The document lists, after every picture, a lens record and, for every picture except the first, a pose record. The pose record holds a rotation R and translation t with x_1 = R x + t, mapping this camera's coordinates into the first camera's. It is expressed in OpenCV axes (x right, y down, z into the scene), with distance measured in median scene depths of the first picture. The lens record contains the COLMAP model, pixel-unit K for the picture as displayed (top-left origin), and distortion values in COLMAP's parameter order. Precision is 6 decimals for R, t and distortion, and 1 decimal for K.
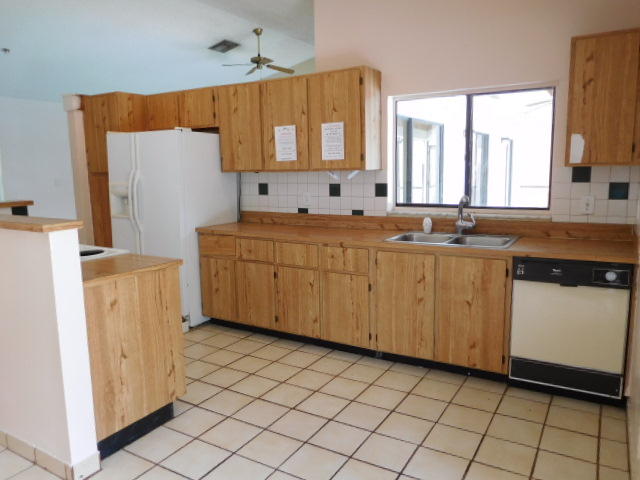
lens RADIAL K [[482.3, 0, 320.0], [0, 482.3, 240.0], [0, 0, 1]] dist [-0.018222, 0.004817]
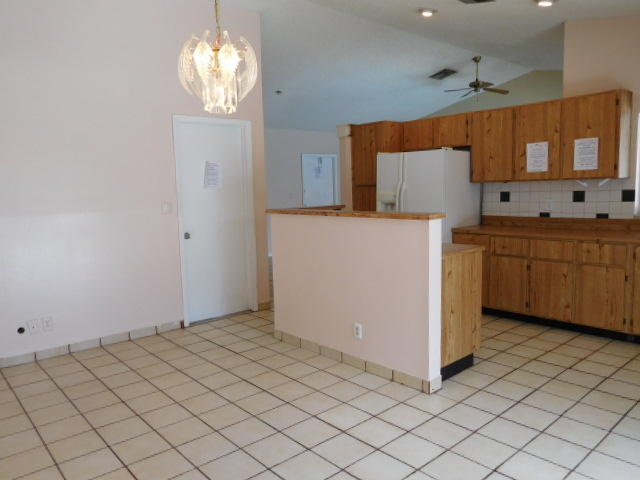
lens RADIAL K [[482.3, 0, 320.0], [0, 482.3, 240.0], [0, 0, 1]] dist [-0.018222, 0.004817]
pose [[0.952442, 0.017595, -0.304210, -0.218622], [-0.026935, 0.999285, -0.026535, 0.049779], [0.303526, 0.033467, 0.952235, -0.286102]]
